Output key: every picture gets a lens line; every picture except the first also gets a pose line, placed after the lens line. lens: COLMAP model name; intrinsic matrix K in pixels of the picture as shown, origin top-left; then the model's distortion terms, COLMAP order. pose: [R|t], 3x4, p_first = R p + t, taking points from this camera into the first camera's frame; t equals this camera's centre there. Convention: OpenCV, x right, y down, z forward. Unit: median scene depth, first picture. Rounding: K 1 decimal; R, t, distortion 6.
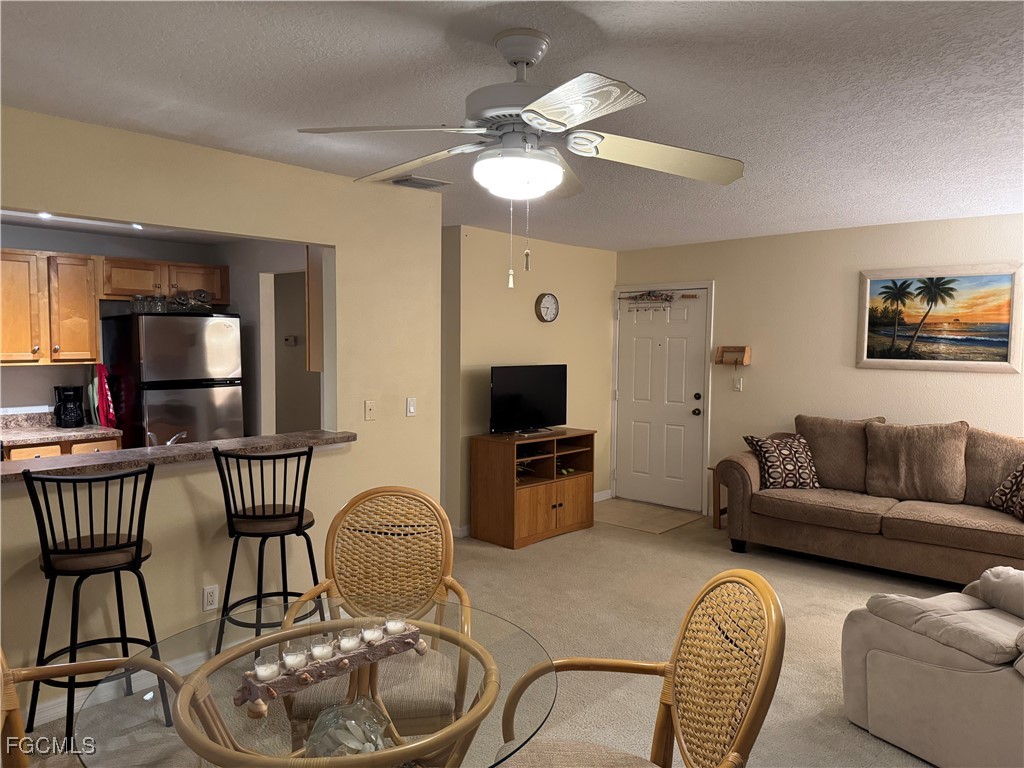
lens RADIAL K [[717.1, 0, 509.4], [0, 717.1, 388.5], [0, 0, 1]] dist [0.076519, -0.107075]
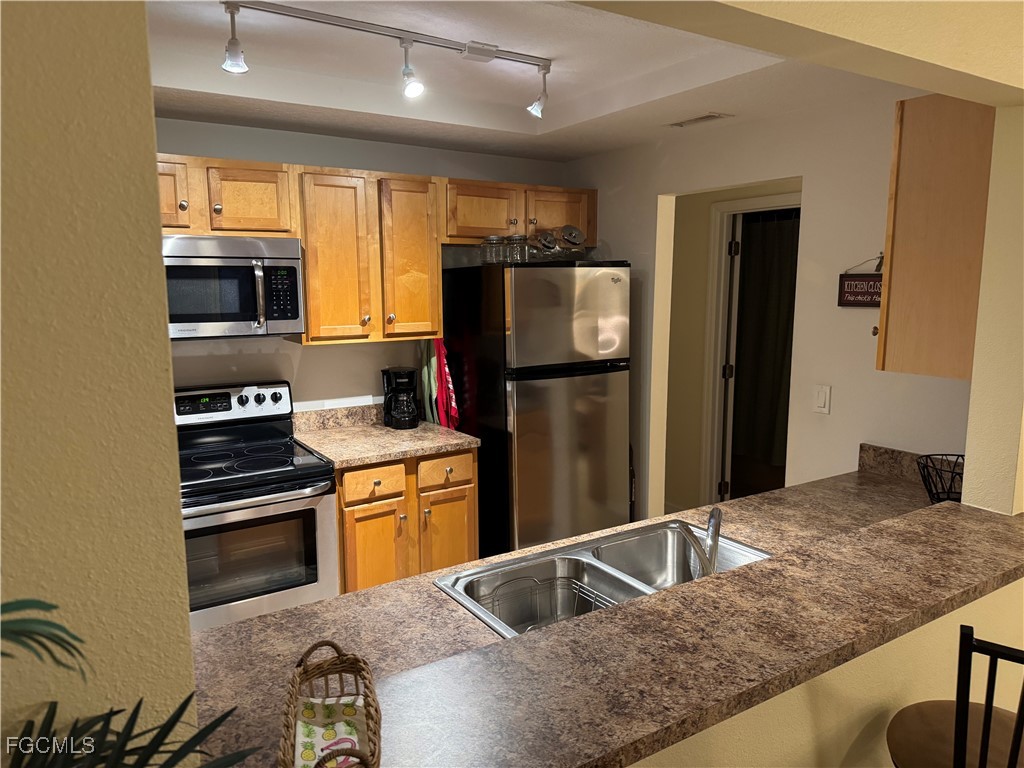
lens RADIAL K [[710.7, 0, 507.2], [0, 710.7, 386.8], [0, 0, 1]] dist [0.130810, -0.239608]
pose [[0.966151, 0.027153, -0.256546, -0.344385], [-0.006545, 0.996706, 0.080841, -0.045575], [0.257896, -0.076425, 0.963145, 0.376231]]
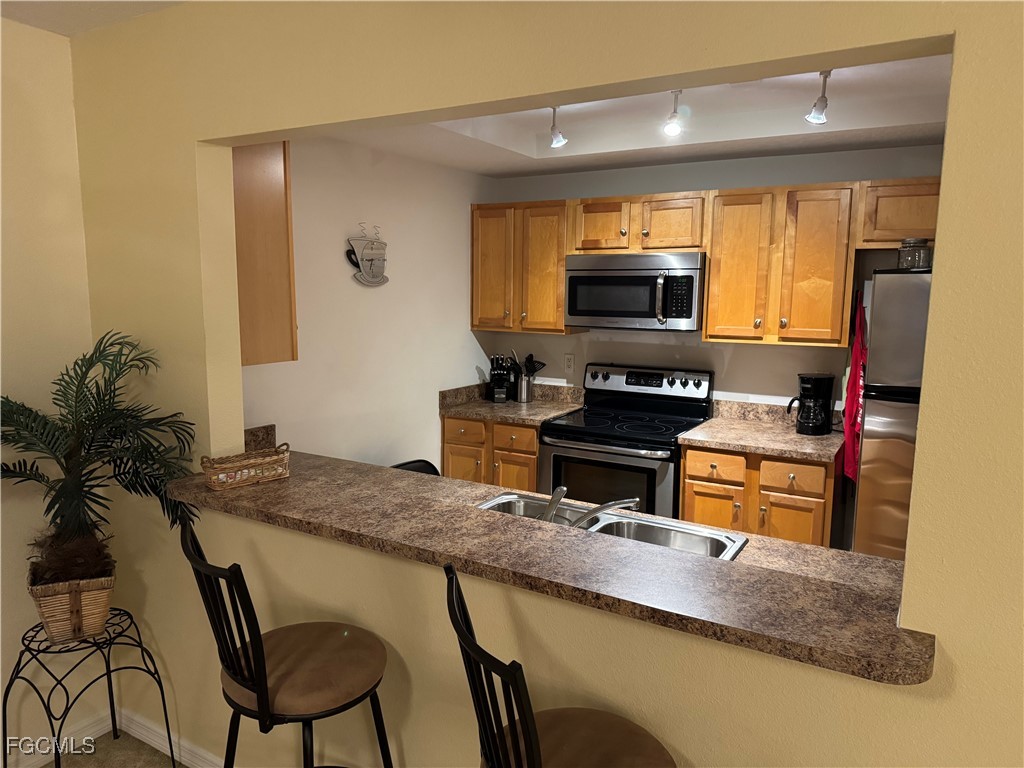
lens RADIAL K [[717.1, 0, 509.4], [0, 717.1, 388.5], [0, 0, 1]] dist [0.076519, -0.107075]
pose [[0.190648, 0.134410, -0.972413, 0.028159], [-0.072686, 0.989796, 0.122562, -0.058761], [0.978964, 0.047314, 0.198472, 0.599054]]
